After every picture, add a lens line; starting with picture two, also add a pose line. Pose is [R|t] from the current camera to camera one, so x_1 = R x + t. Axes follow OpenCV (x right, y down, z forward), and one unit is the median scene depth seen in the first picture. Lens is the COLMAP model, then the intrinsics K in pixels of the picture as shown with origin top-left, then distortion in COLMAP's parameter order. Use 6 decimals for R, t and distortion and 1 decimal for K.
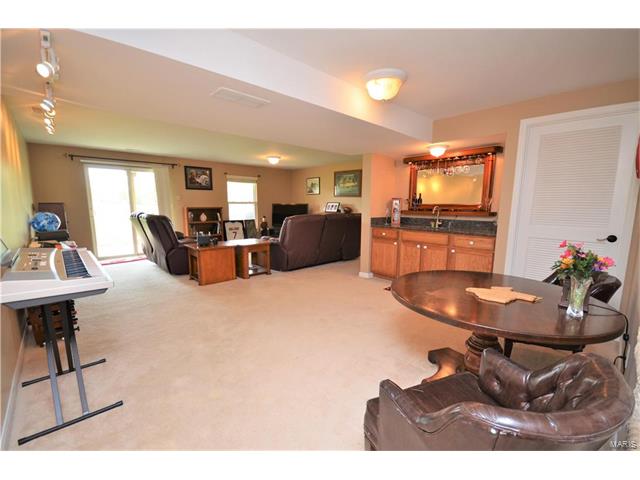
lens RADIAL K [[294.4, 0, 323.9], [0, 294.4, 242.4], [0, 0, 1]] dist [0.001988, -0.002699]
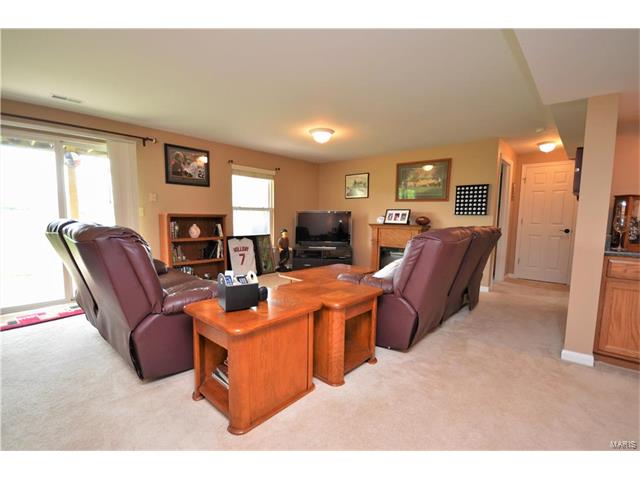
lens RADIAL K [[294.4, 0, 318.4], [0, 294.4, 241.9], [0, 0, 1]] dist [0.001988, -0.002699]
pose [[0.996054, 0.002065, 0.088727, -0.211945], [0.002087, 0.998908, -0.046673, -0.034863], [-0.088726, 0.046674, 0.994962, 0.383591]]
